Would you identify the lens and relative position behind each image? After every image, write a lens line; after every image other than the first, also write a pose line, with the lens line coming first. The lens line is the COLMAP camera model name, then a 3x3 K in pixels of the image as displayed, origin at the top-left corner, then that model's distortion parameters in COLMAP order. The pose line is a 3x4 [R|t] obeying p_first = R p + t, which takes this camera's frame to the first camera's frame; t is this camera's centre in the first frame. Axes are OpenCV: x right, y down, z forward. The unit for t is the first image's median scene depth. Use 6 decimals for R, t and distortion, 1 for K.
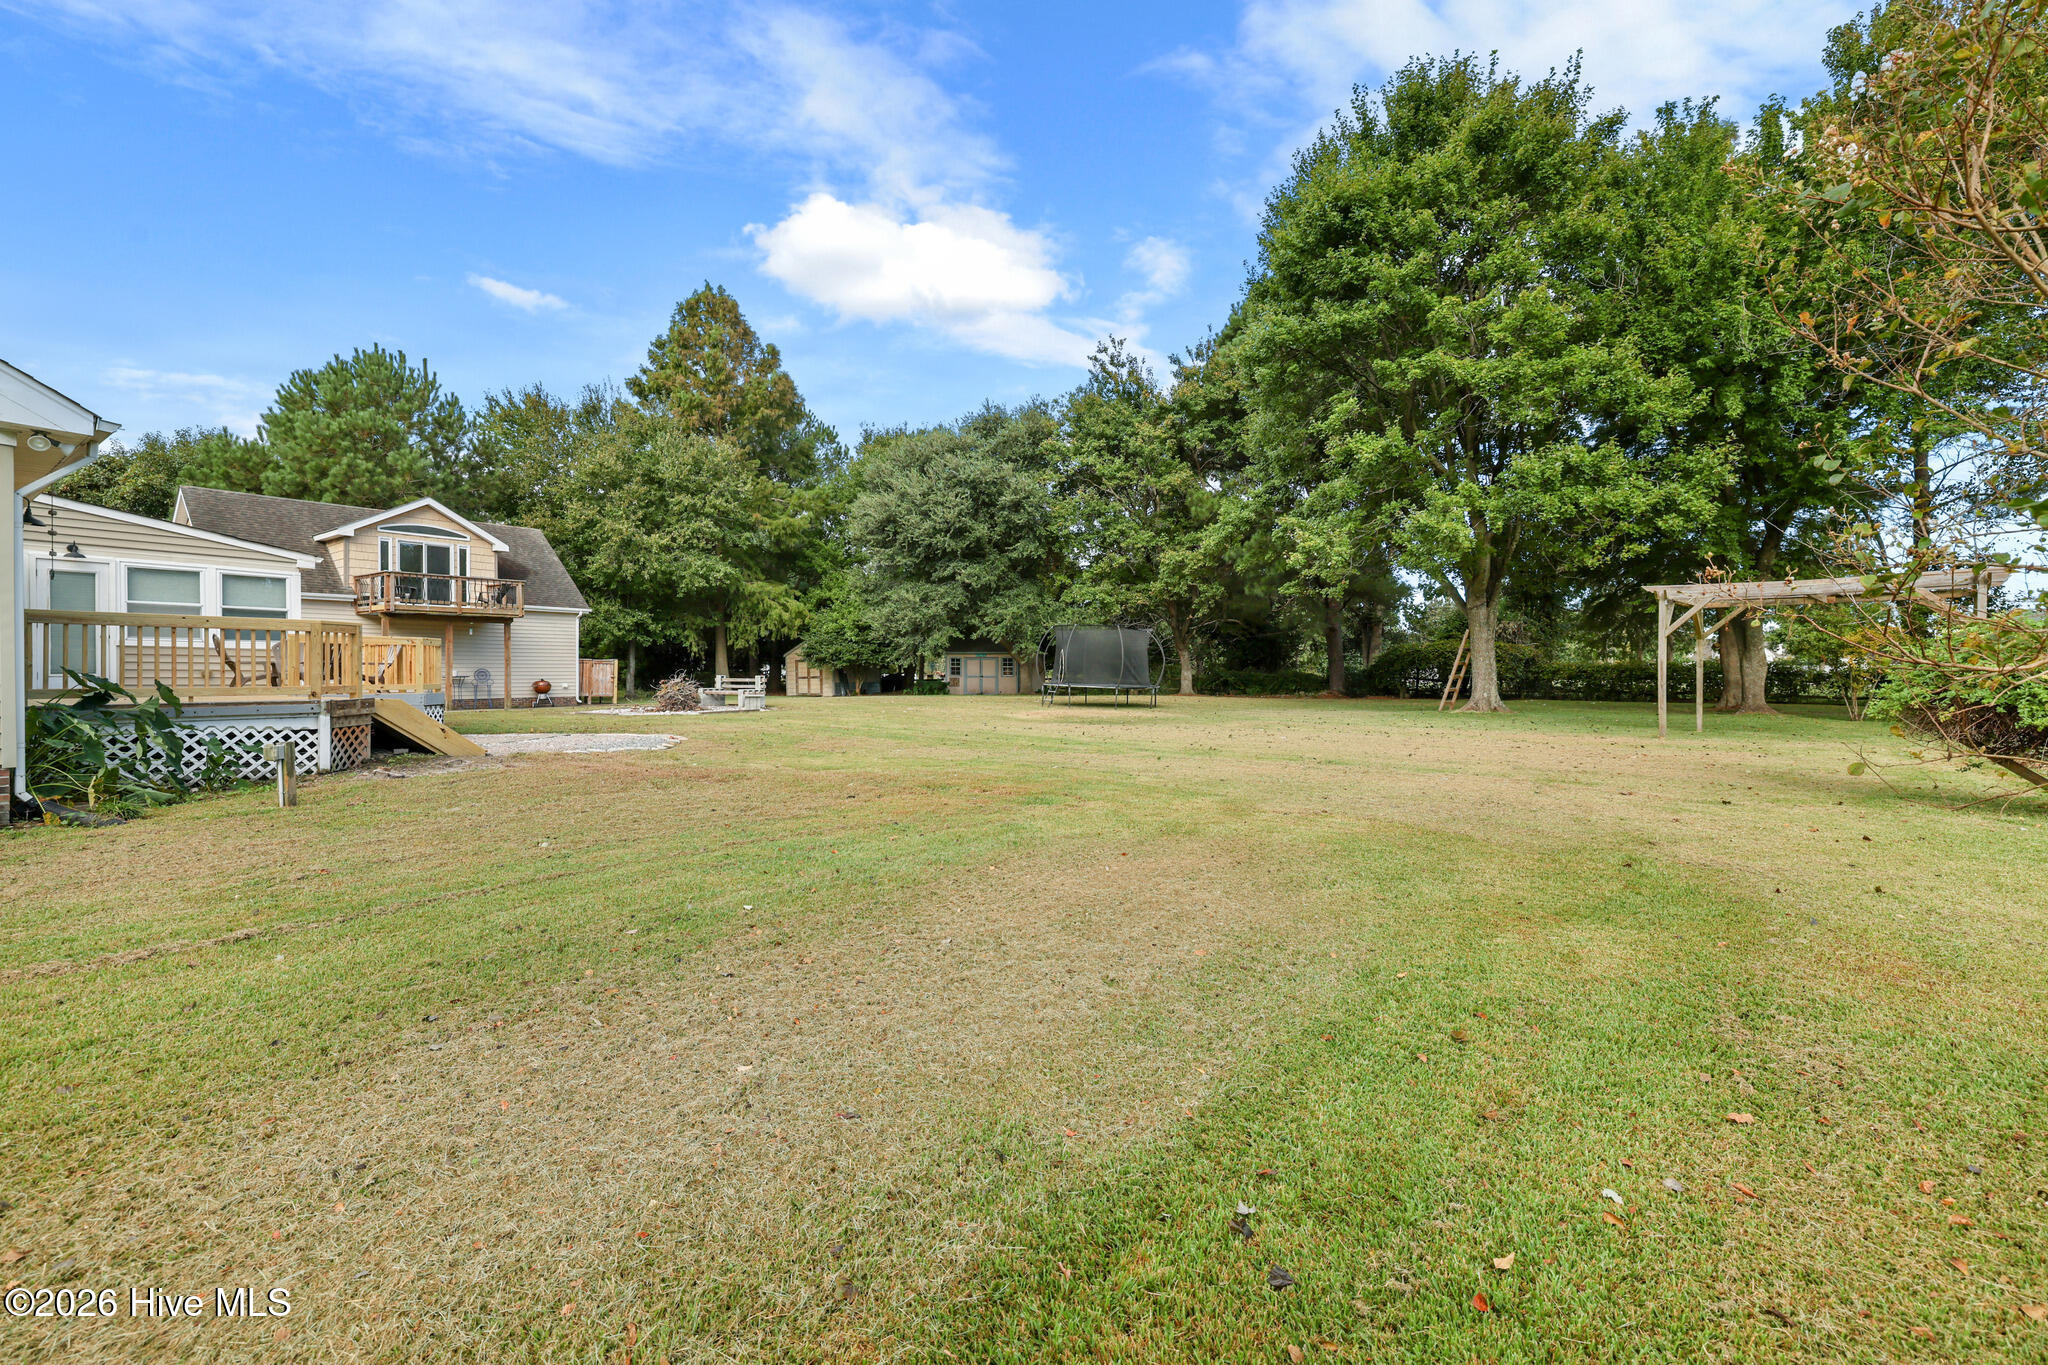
lens RADIAL K [[882.5, 0, 1029.2], [0, 882.5, 676.0], [0, 0, 1]] dist [0.001753, -0.000097]
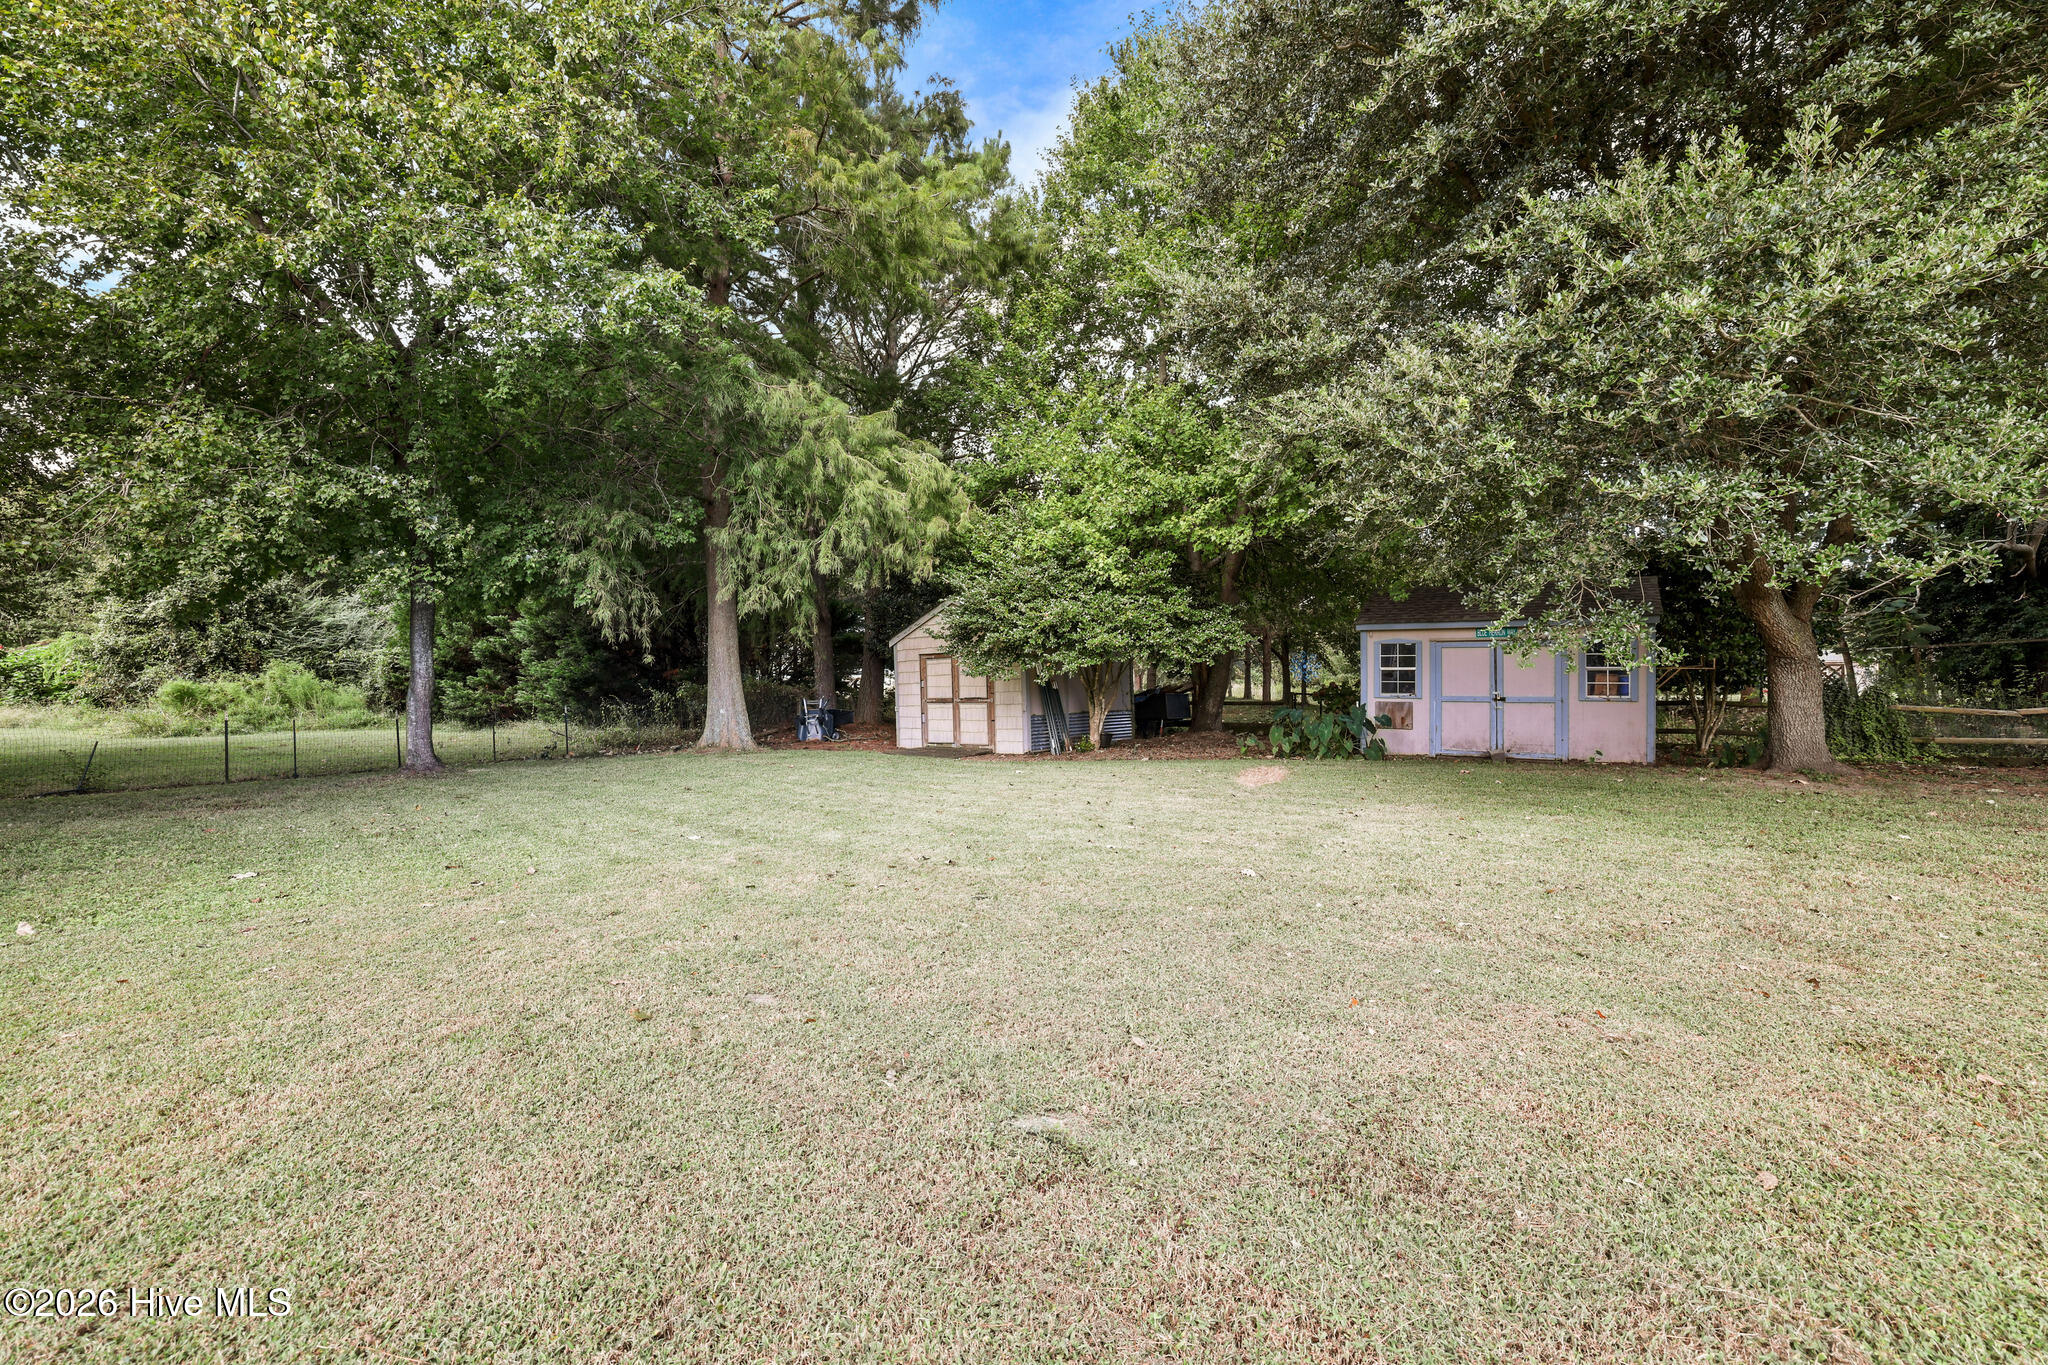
lens RADIAL K [[882.5, 0, 1021.3], [0, 882.5, 681.4], [0, 0, 1]] dist [0.001753, -0.000097]
pose [[0.992492, -0.001911, -0.122291, -0.190817], [0.002274, 0.999993, 0.002828, -0.007571], [0.122285, -0.003084, 0.992490, 0.683210]]
